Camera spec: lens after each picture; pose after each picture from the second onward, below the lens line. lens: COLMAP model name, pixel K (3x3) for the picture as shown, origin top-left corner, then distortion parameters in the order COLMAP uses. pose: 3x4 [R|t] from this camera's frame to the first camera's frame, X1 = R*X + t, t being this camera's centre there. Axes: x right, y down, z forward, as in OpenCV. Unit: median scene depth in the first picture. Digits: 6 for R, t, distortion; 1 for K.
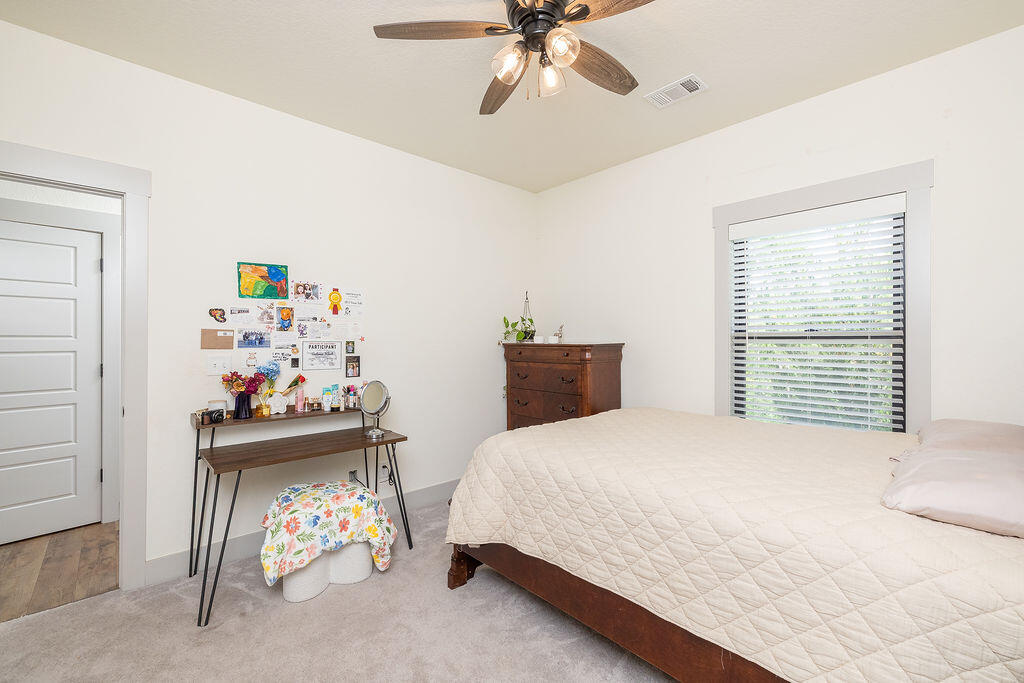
lens RADIAL K [[433.6, 0, 516.2], [0, 433.6, 340.6], [0, 0, 1]] dist [0.001654, 0.000063]
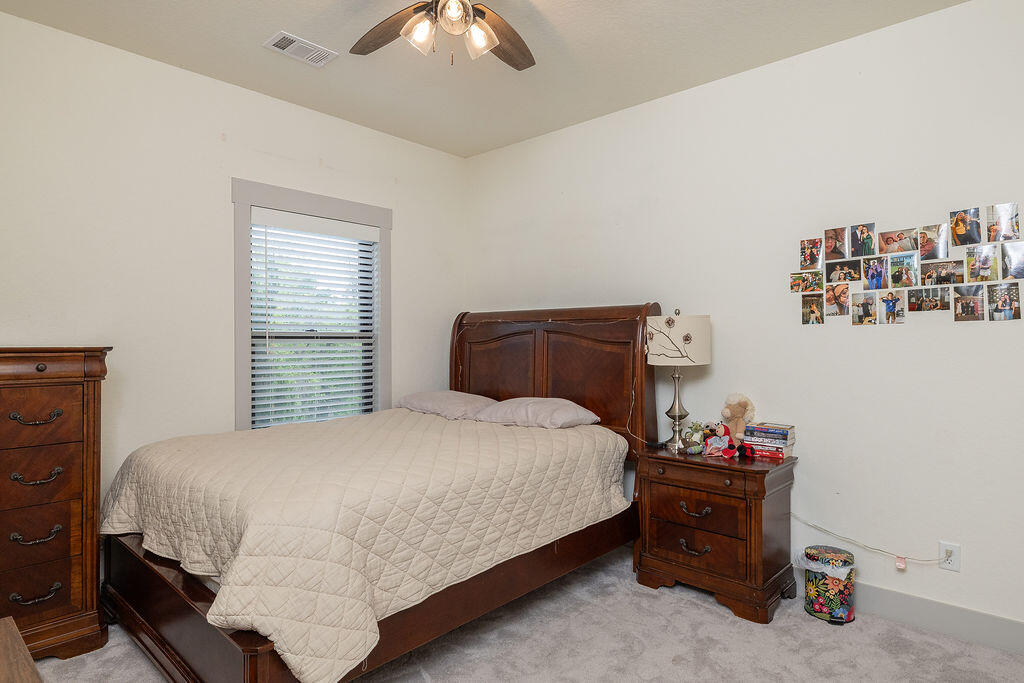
lens RADIAL K [[581.1, 0, 512.6], [0, 581.1, 337.0], [0, 0, 1]] dist [-0.000710, 0.000199]
pose [[-0.087545, -0.004599, 0.996150, -0.852822], [-0.001652, 0.999989, 0.004472, -0.017595], [-0.996159, -0.001254, -0.087551, 0.714899]]
